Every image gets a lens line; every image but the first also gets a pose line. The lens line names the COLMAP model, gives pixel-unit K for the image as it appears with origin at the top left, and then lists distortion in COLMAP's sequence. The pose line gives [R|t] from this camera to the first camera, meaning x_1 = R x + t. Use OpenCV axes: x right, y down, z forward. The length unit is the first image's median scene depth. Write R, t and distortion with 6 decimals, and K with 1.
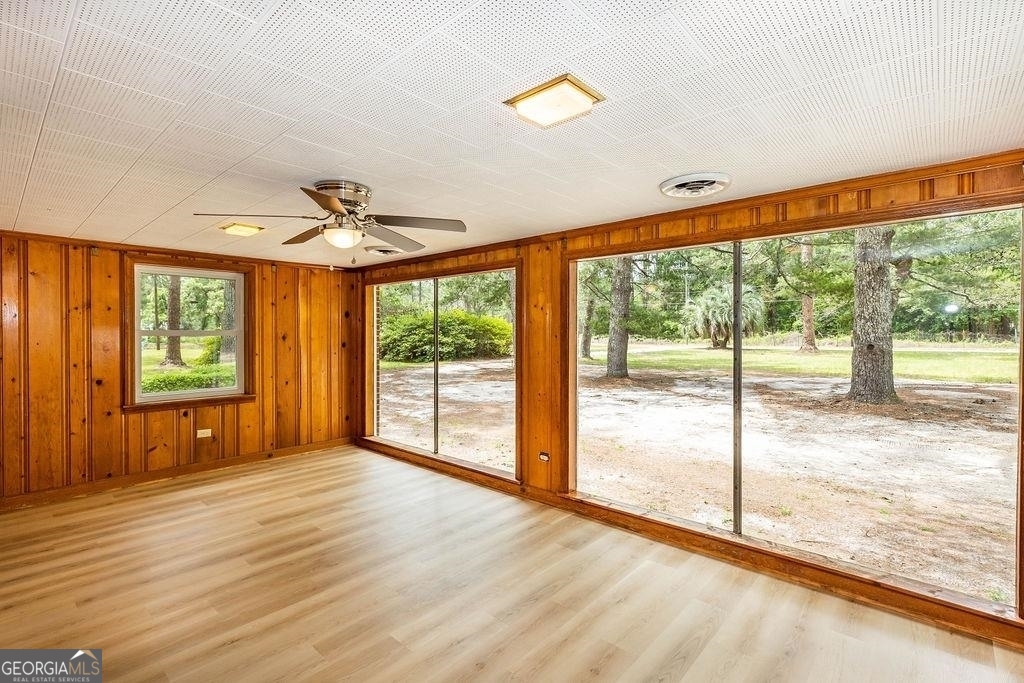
lens RADIAL K [[471.2, 0, 491.6], [0, 471.2, 334.9], [0, 0, 1]] dist [0.008306, -0.000289]
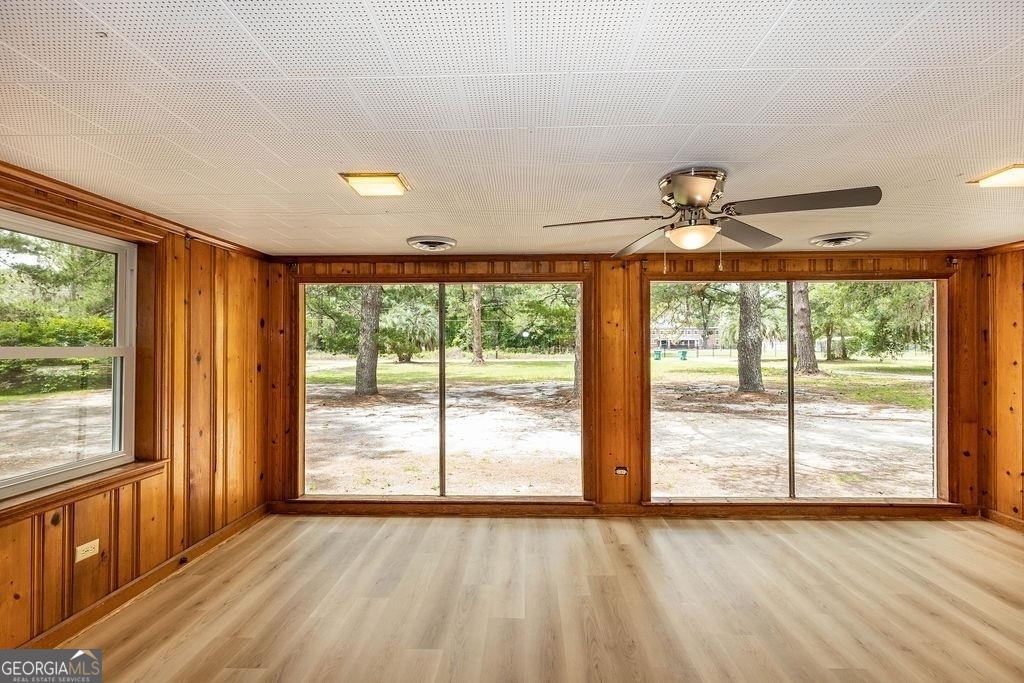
lens RADIAL K [[471.2, 0, 510.0], [0, 471.2, 342.5], [0, 0, 1]] dist [0.008306, -0.000289]
pose [[0.751201, 0.005269, 0.660053, -0.640730], [0.005809, 0.999877, -0.014593, -0.004303], [-0.660048, 0.014797, 0.751077, 0.336097]]
